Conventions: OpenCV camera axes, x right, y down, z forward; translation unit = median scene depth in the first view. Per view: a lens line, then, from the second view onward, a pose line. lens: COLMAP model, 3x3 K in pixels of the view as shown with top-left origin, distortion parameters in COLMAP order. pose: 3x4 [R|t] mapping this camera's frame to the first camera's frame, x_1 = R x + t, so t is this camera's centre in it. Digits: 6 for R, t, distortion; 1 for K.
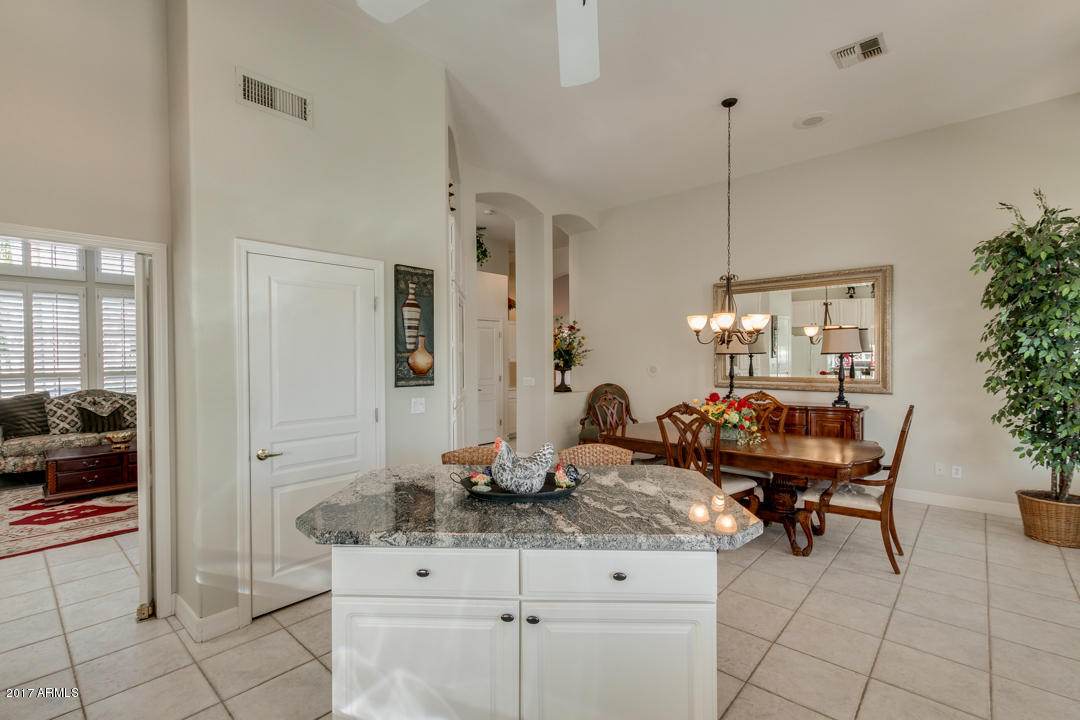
lens RADIAL K [[485.9, 0, 535.1], [0, 485.9, 358.4], [0, 0, 1]] dist [0.003620, -0.000790]
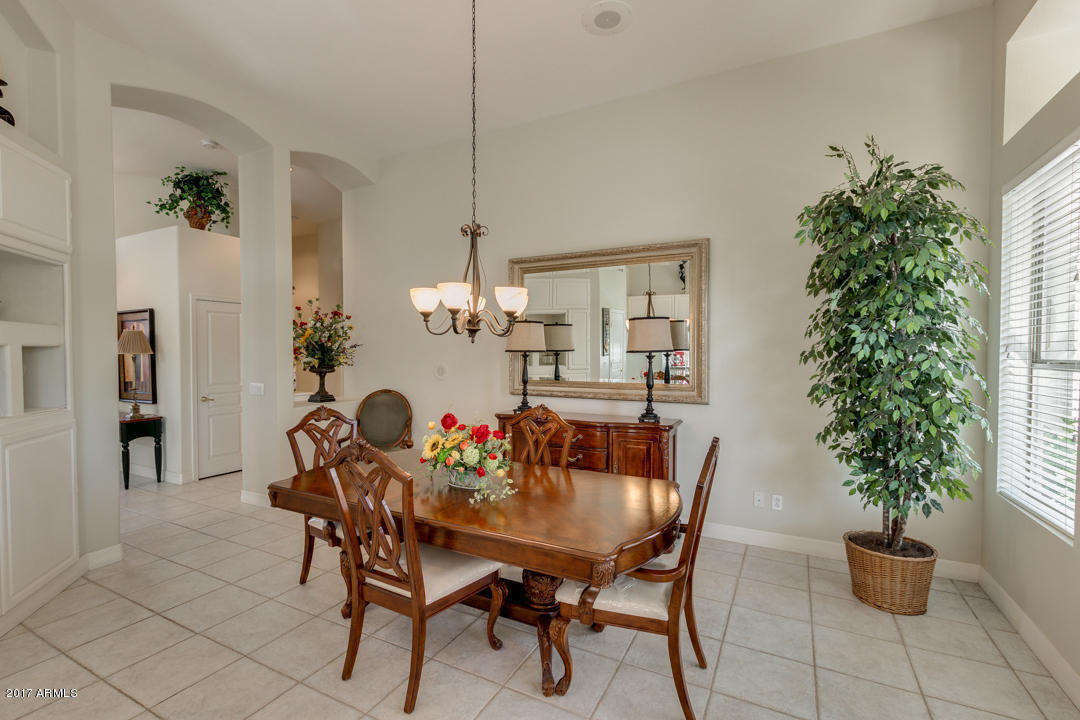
lens RADIAL K [[485.9, 0, 533.9], [0, 485.9, 356.7], [0, 0, 1]] dist [0.003620, -0.000790]
pose [[0.968974, 0.004244, 0.247124, 0.326770], [-0.005305, 0.999979, 0.003628, -0.005048], [-0.247104, -0.004826, 0.968977, 0.380138]]
